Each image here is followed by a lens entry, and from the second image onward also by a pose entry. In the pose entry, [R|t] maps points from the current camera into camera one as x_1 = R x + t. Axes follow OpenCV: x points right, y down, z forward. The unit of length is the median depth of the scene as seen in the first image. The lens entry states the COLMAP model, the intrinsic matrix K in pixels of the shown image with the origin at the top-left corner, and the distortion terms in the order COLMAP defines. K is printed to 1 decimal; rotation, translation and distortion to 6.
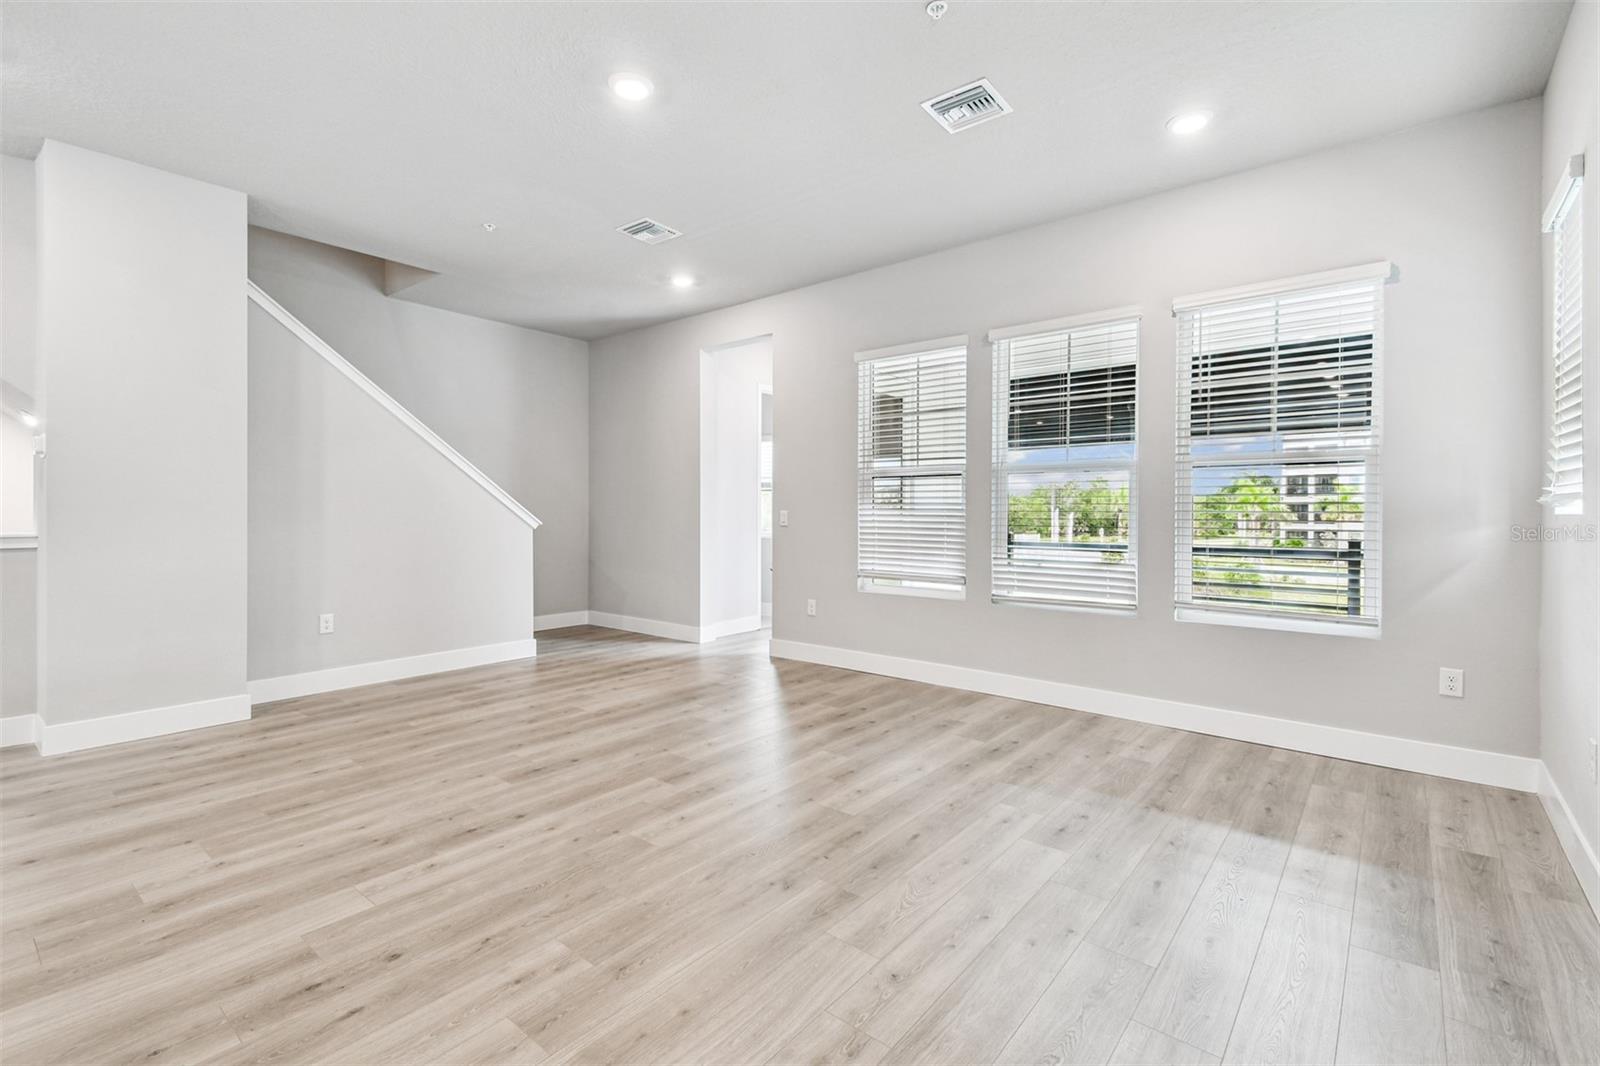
lens RADIAL K [[711.1, 0, 789.1], [0, 711.1, 519.9], [0, 0, 1]] dist [0.050625, -0.021354]
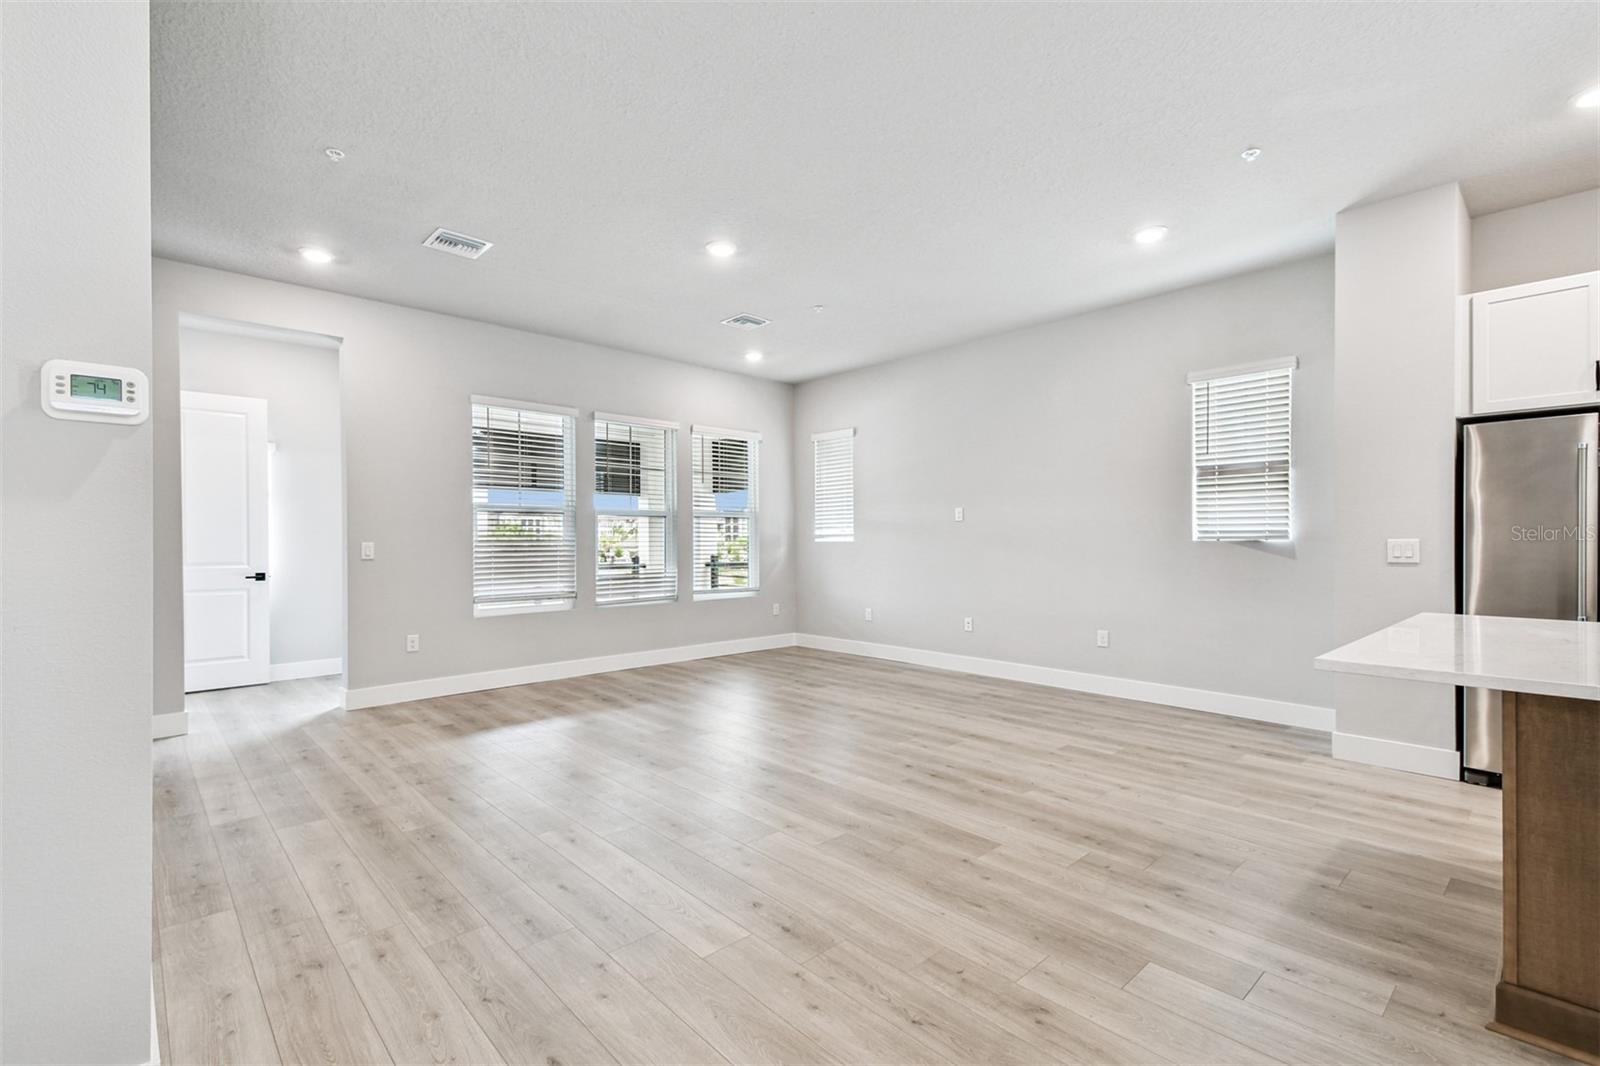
lens RADIAL K [[711.1, 0, 798.1], [0, 711.1, 543.8], [0, 0, 1]] dist [0.050625, -0.021354]
pose [[0.131953, -0.008440, 0.991220, -1.457925], [0.016265, 0.999848, 0.006348, -0.014118], [-0.991123, 0.015284, 0.132070, 0.598539]]
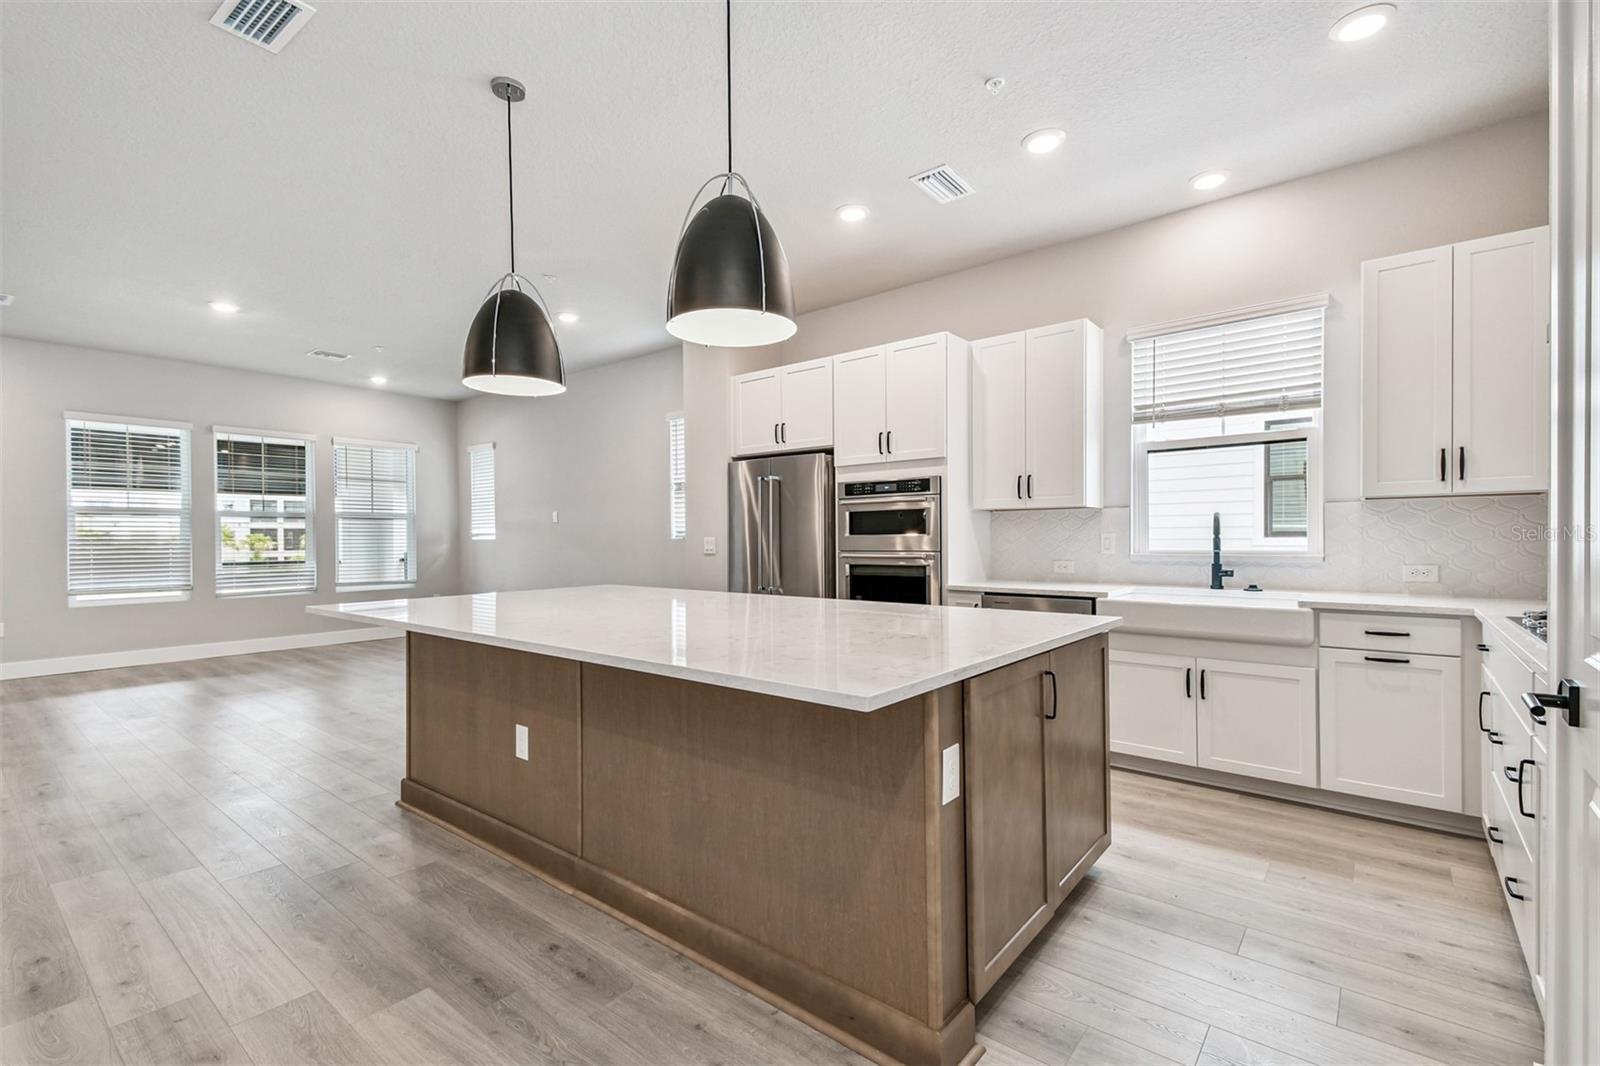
lens RADIAL K [[711.1, 0, 793.1], [0, 711.1, 538.5], [0, 0, 1]] dist [0.050625, -0.021354]
pose [[-0.002230, -0.005149, 0.999984, -1.842118], [0.017519, 0.999833, 0.005188, -0.002908], [-0.999844, 0.017530, -0.002139, -0.364707]]
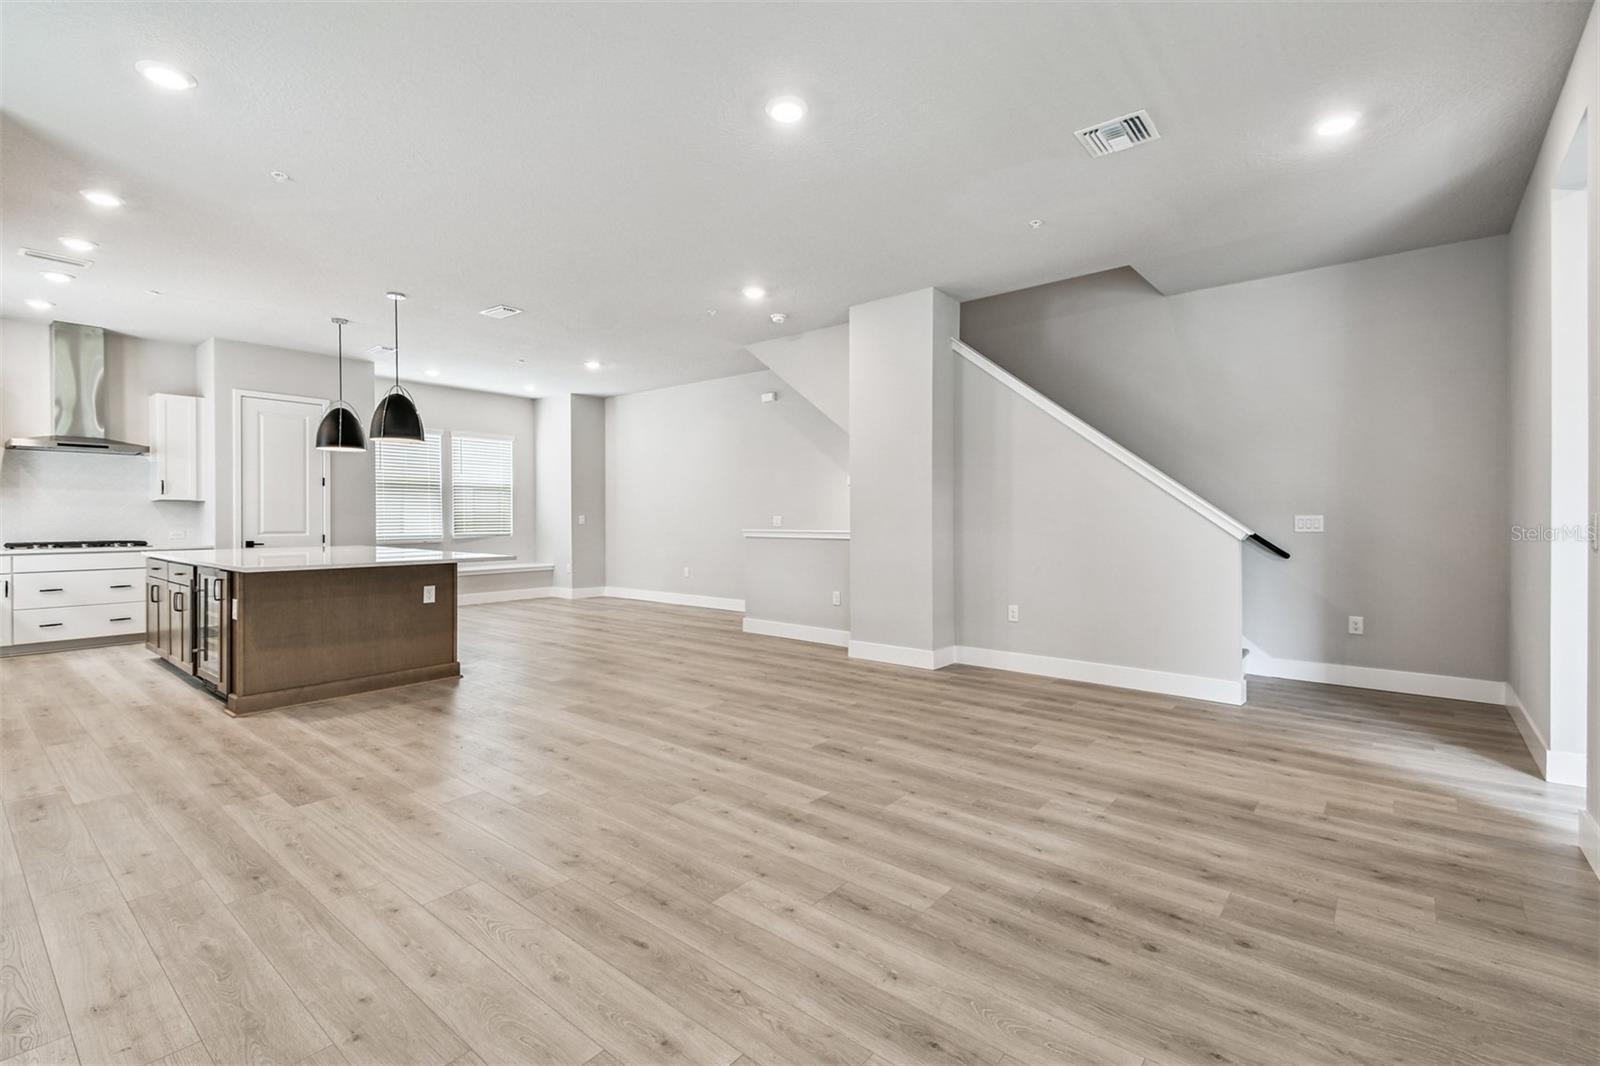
lens RADIAL K [[711.1, 0, 801.3], [0, 711.1, 518.9], [0, 0, 1]] dist [0.050625, -0.021354]
pose [[0.005413, -0.000670, -0.999985, 0.742071], [-0.011294, 0.999936, -0.000731, -0.007929], [0.999922, 0.011298, 0.005405, 0.915888]]
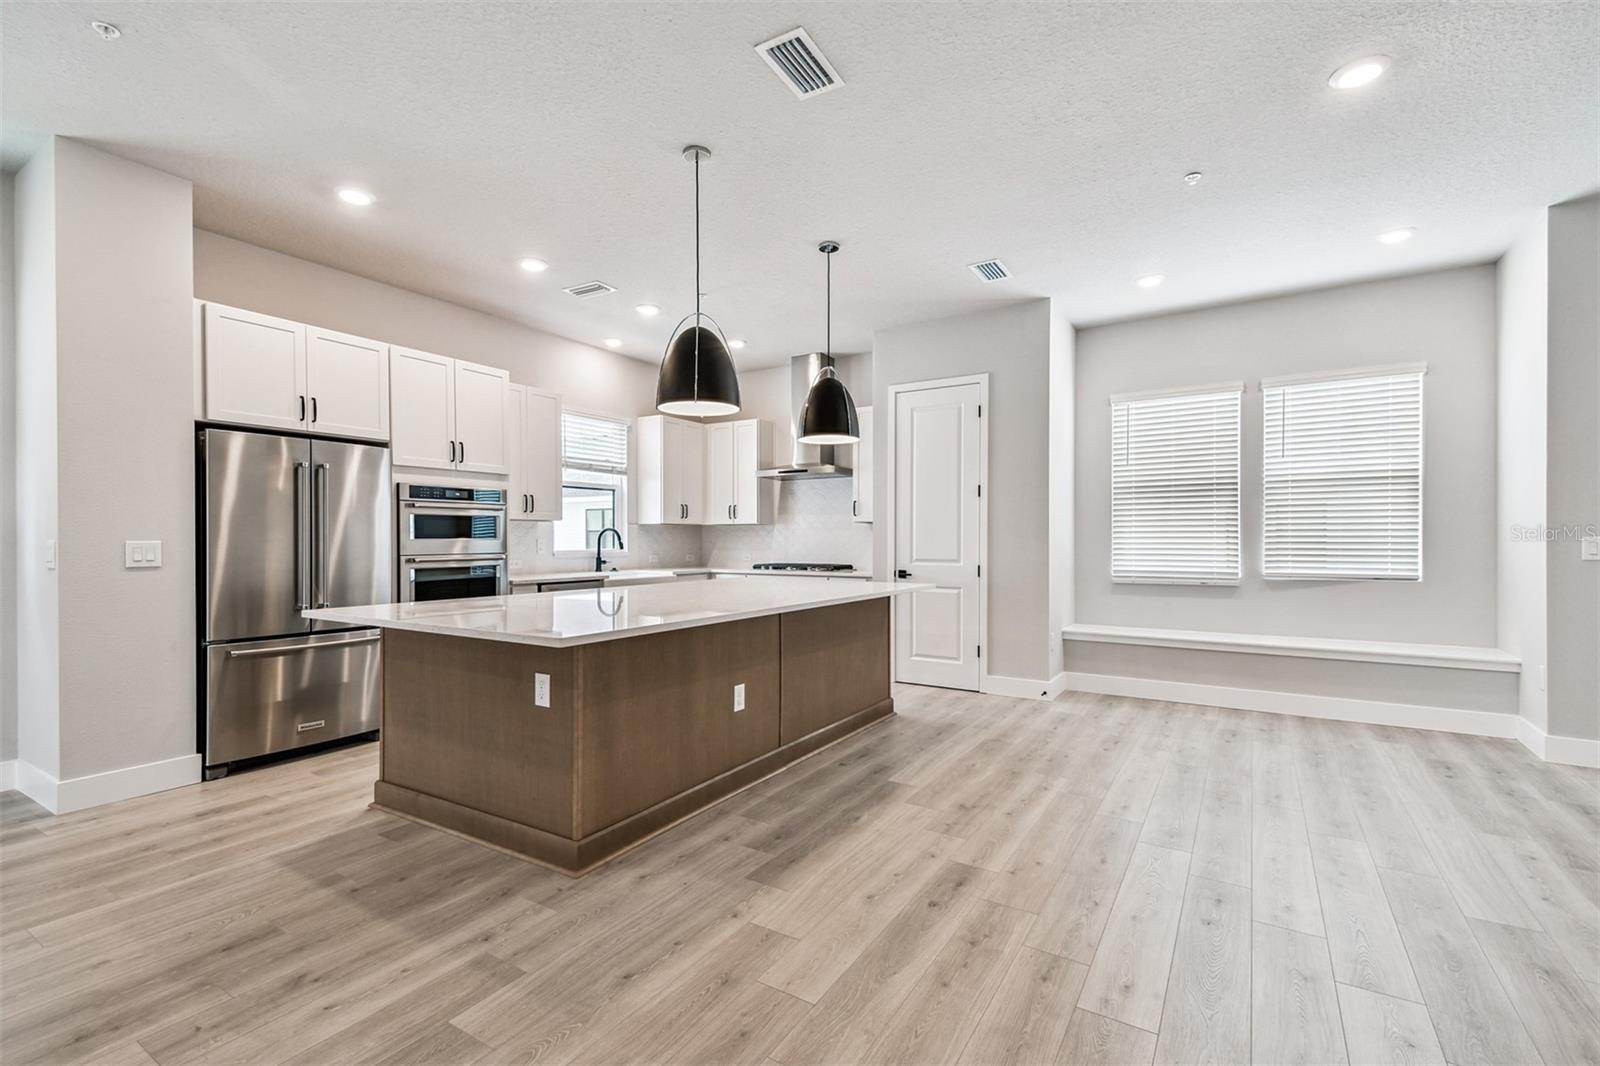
lens RADIAL K [[711.1, 0, 793.3], [0, 711.1, 542.9], [0, 0, 1]] dist [0.050625, -0.021354]
pose [[-0.992189, -0.002046, -0.124730, -0.998384], [-0.003986, 0.999875, 0.015304, -0.015874], [0.124683, 0.015682, -0.992073, 0.952914]]
